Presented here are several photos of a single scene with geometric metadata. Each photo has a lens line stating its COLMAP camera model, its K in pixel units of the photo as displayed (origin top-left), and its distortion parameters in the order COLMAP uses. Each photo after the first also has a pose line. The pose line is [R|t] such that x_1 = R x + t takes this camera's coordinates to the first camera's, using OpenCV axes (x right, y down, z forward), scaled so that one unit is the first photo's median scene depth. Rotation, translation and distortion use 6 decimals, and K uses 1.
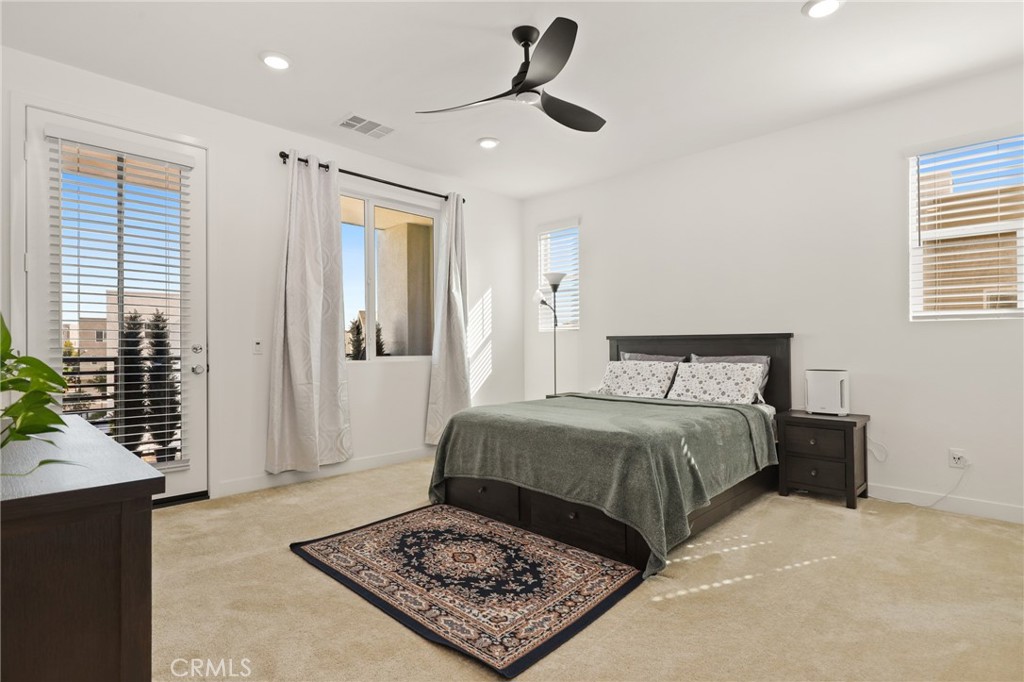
lens RADIAL K [[512.4, 0, 514.5], [0, 512.4, 345.7], [0, 0, 1]] dist [0.004815, -0.000086]
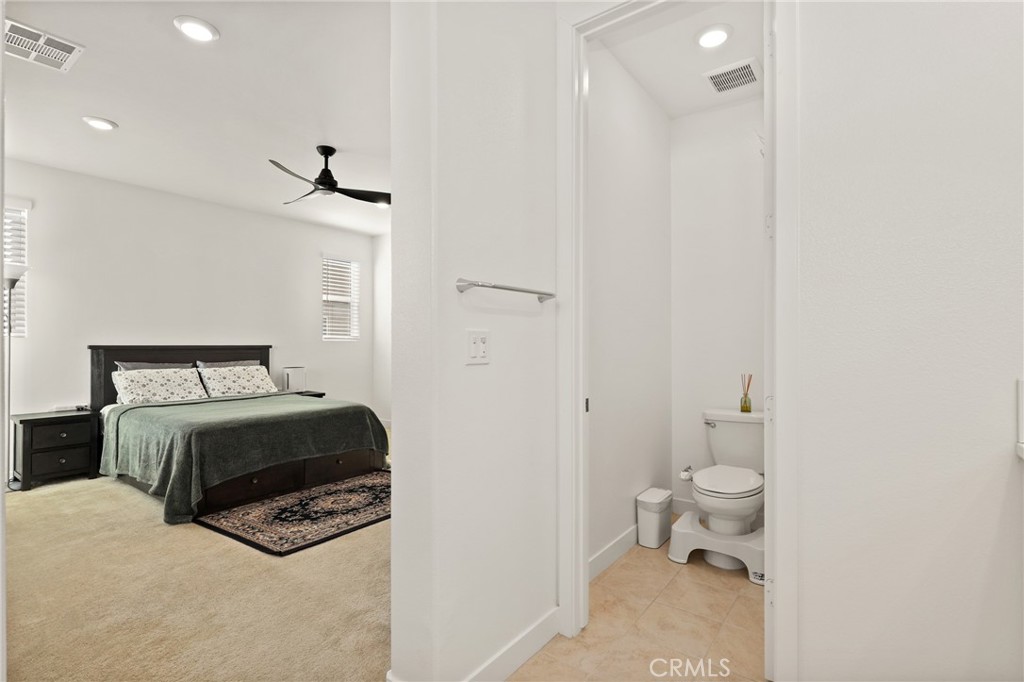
lens RADIAL K [[486.8, 0, 510.3], [0, 486.8, 352.5], [0, 0, 1]] dist [0.001268, 0.000052]
pose [[-0.123270, -0.015398, 0.992254, -1.379429], [-0.004770, 0.999877, 0.014924, -0.038754], [-0.992362, -0.002893, -0.123328, 0.608501]]
